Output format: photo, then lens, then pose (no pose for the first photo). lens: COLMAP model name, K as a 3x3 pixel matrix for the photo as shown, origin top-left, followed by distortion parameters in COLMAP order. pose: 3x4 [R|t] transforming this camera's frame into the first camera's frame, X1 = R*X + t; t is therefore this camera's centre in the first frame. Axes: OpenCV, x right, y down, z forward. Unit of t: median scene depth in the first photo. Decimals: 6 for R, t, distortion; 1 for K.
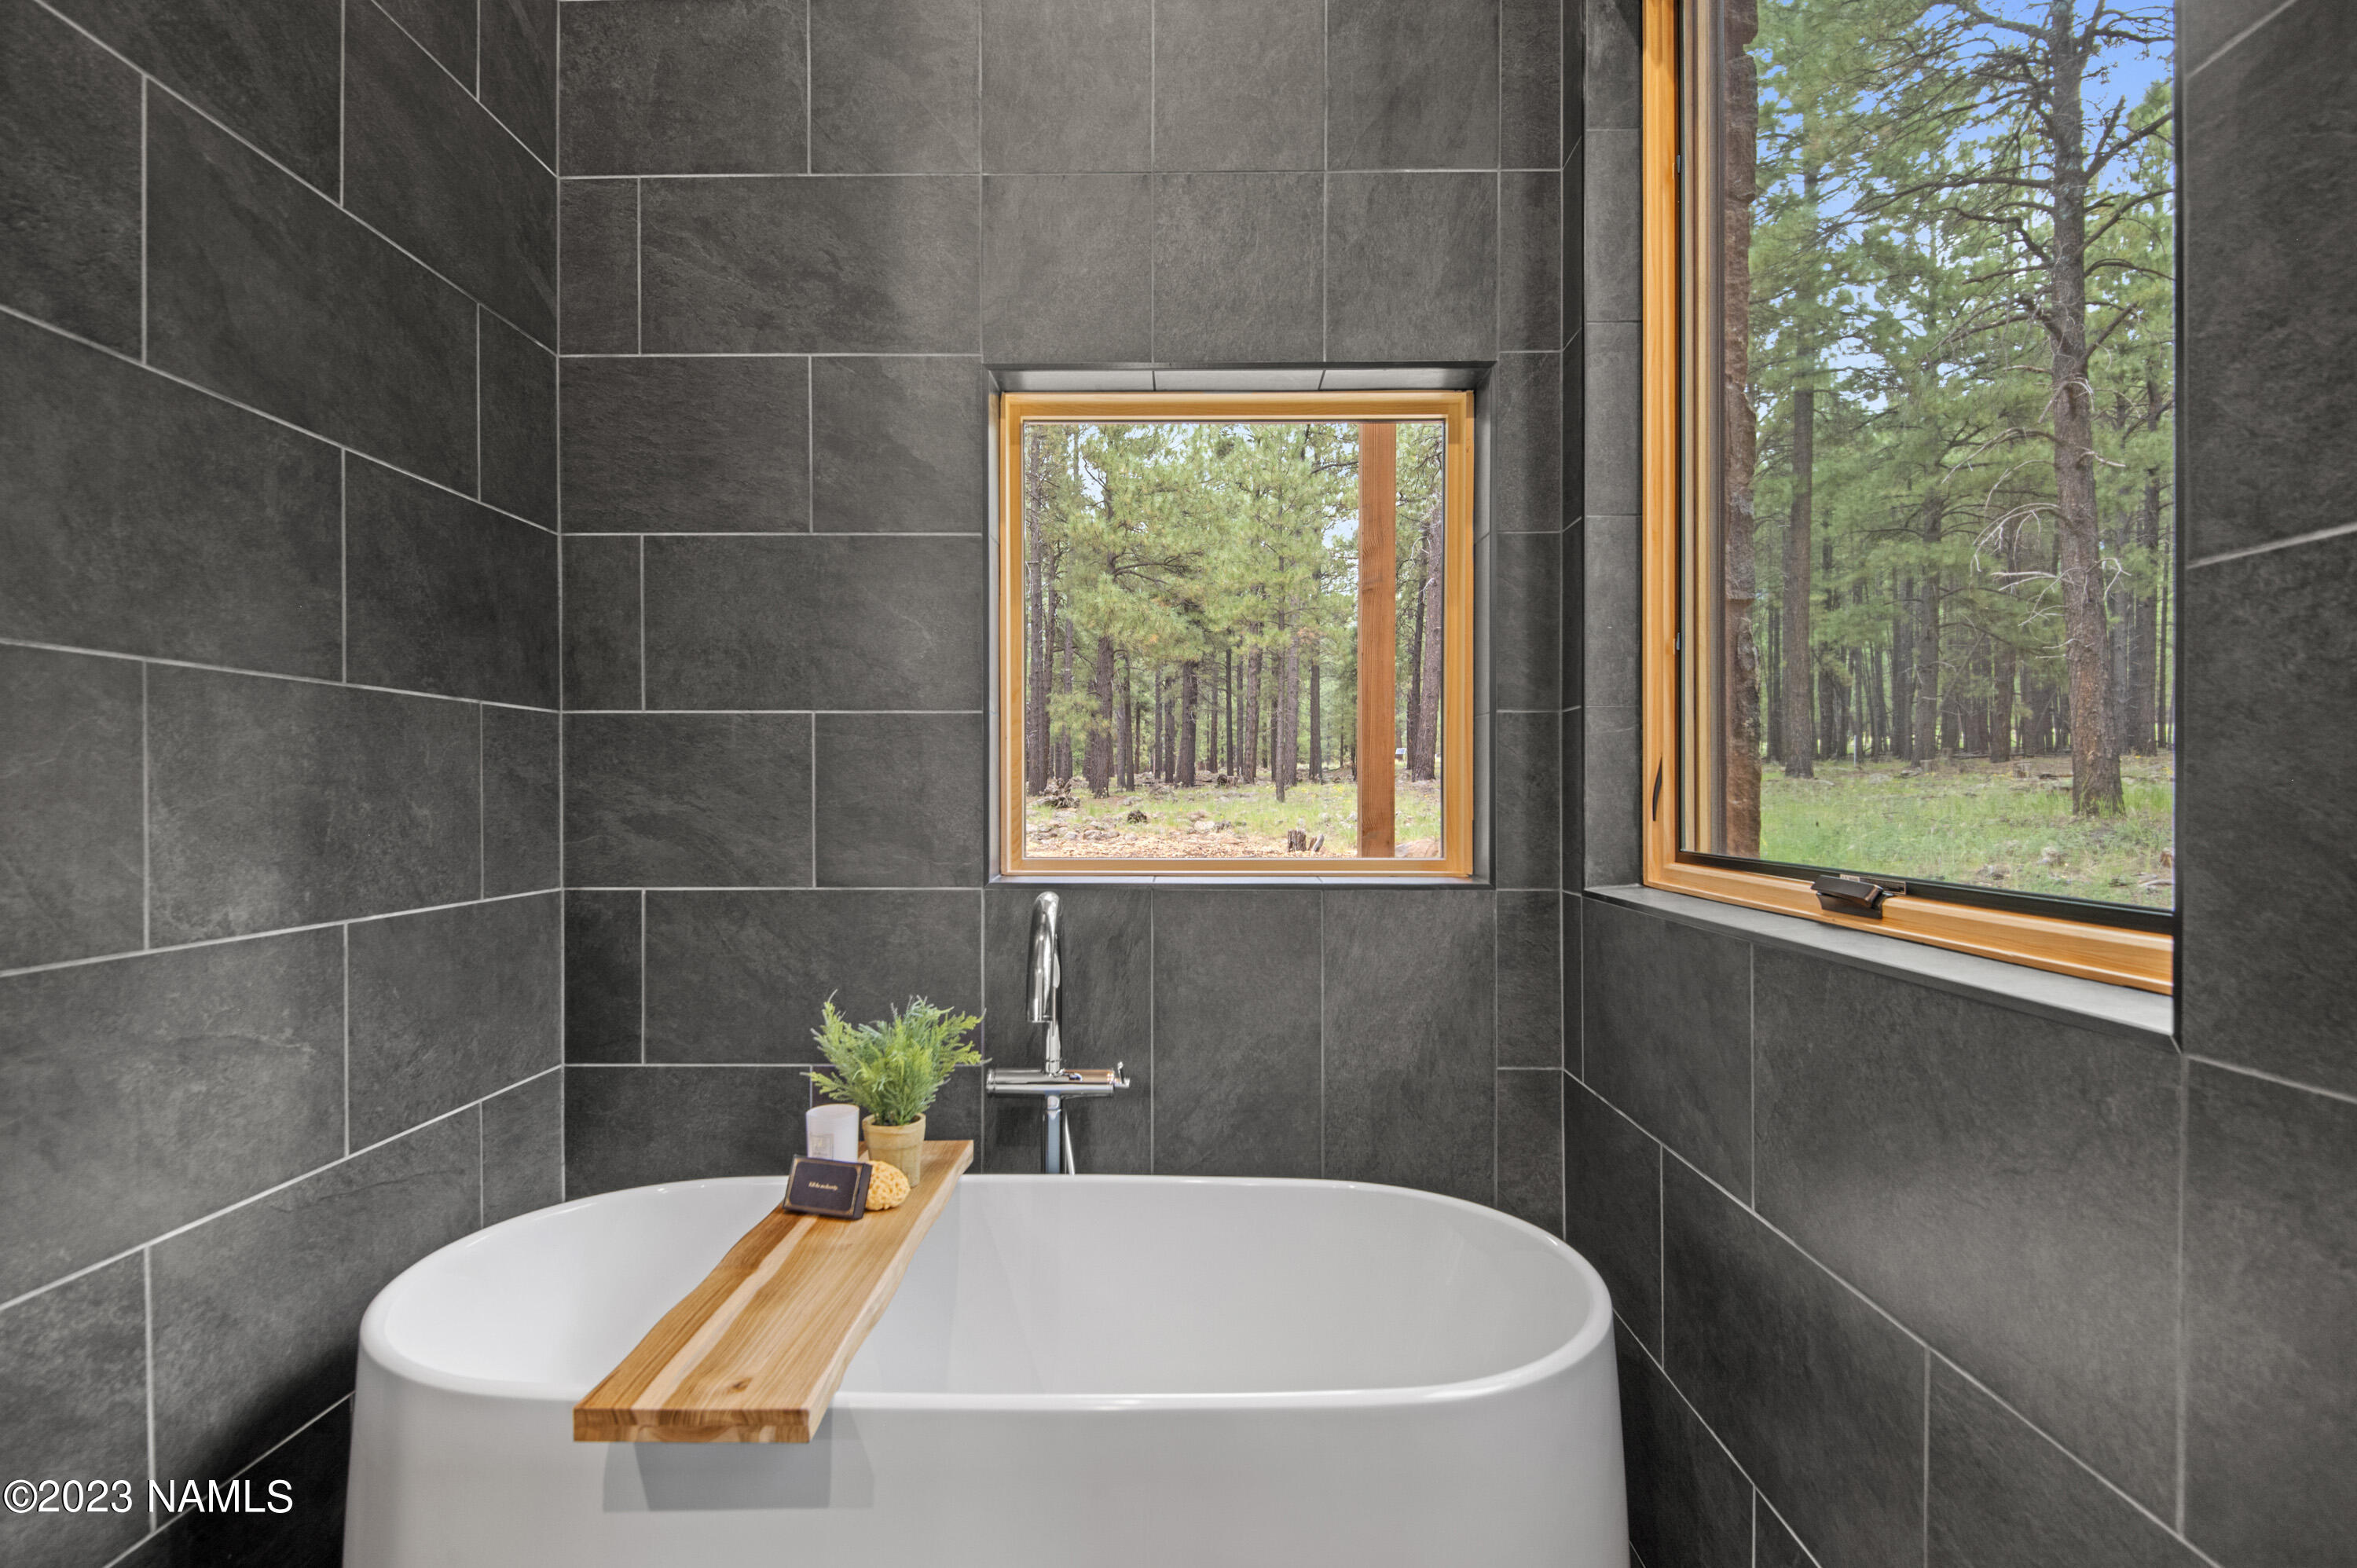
lens RADIAL K [[1187.3, 0, 1178.5], [0, 1187.3, 784.0], [0, 0, 1]] dist [0.026974, -0.025905]
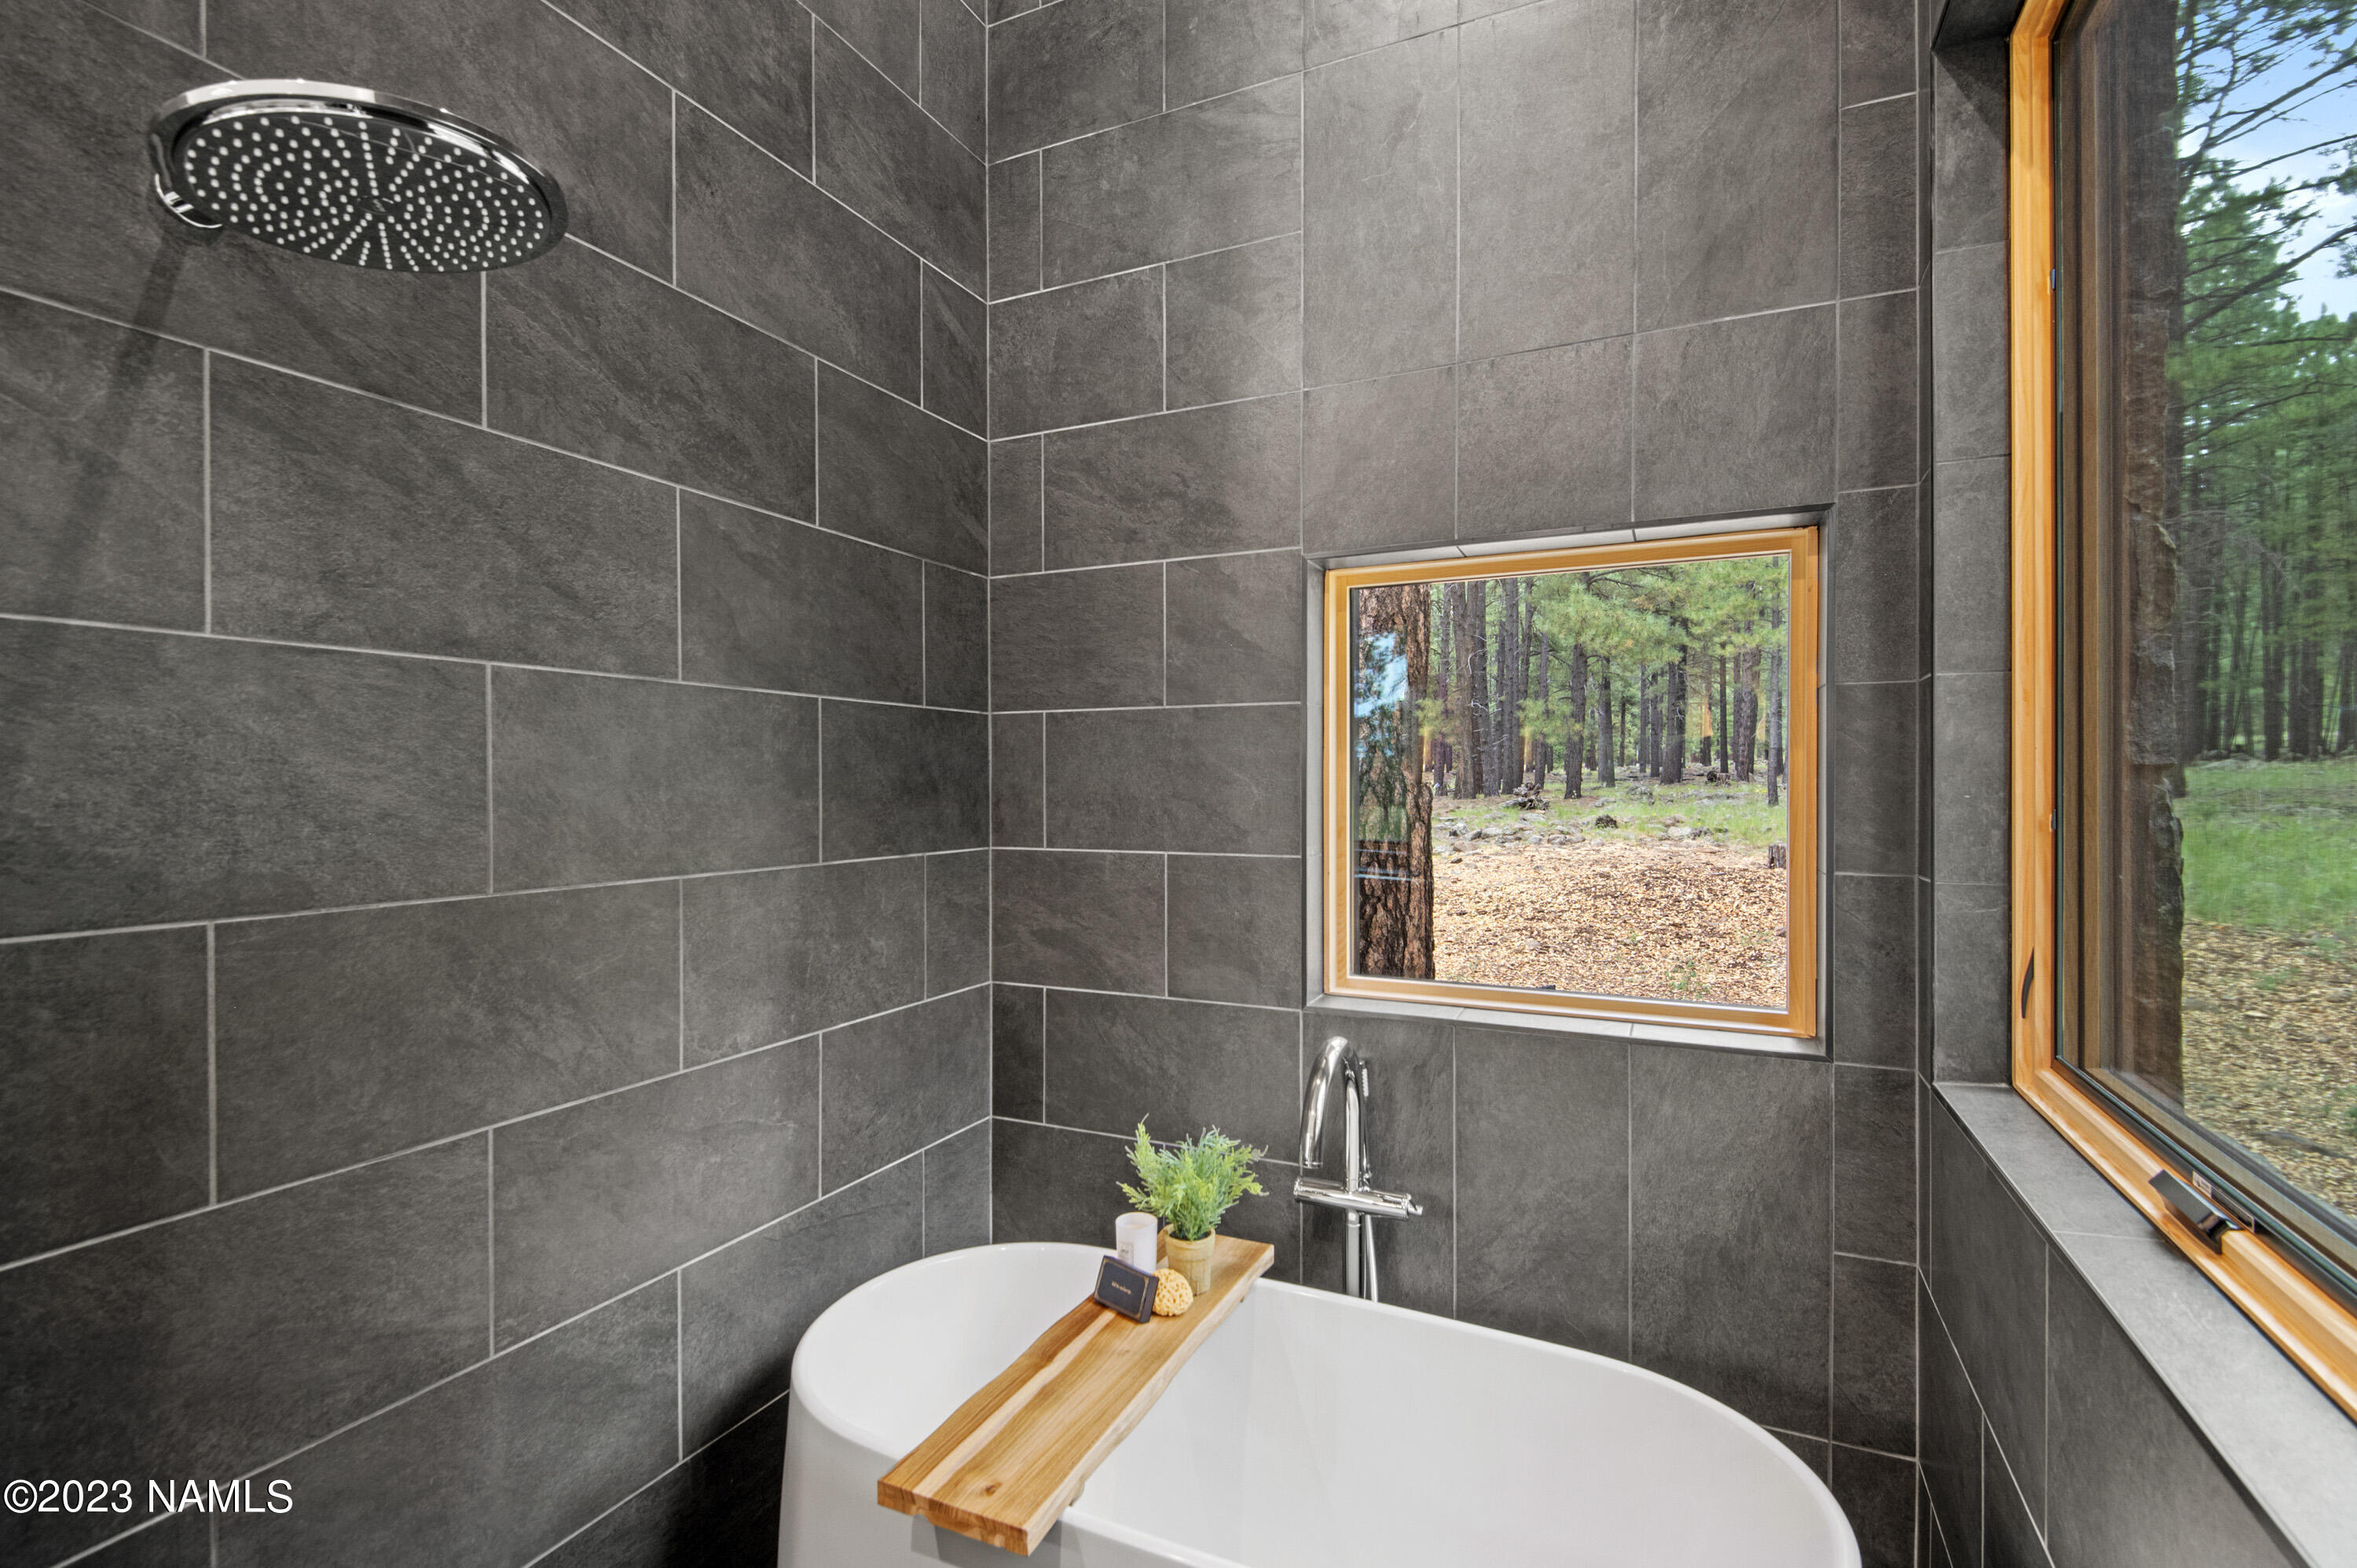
lens RADIAL K [[1067.3, 0, 1178.5], [0, 1067.3, 784.0], [0, 0, 1]] dist [0.059363, -0.055763]
pose [[0.912804, 0.009513, -0.408286, 0.151696], [-0.008087, 0.999954, 0.005220, -0.139464], [0.408317, -0.001463, 0.912839, 0.012139]]
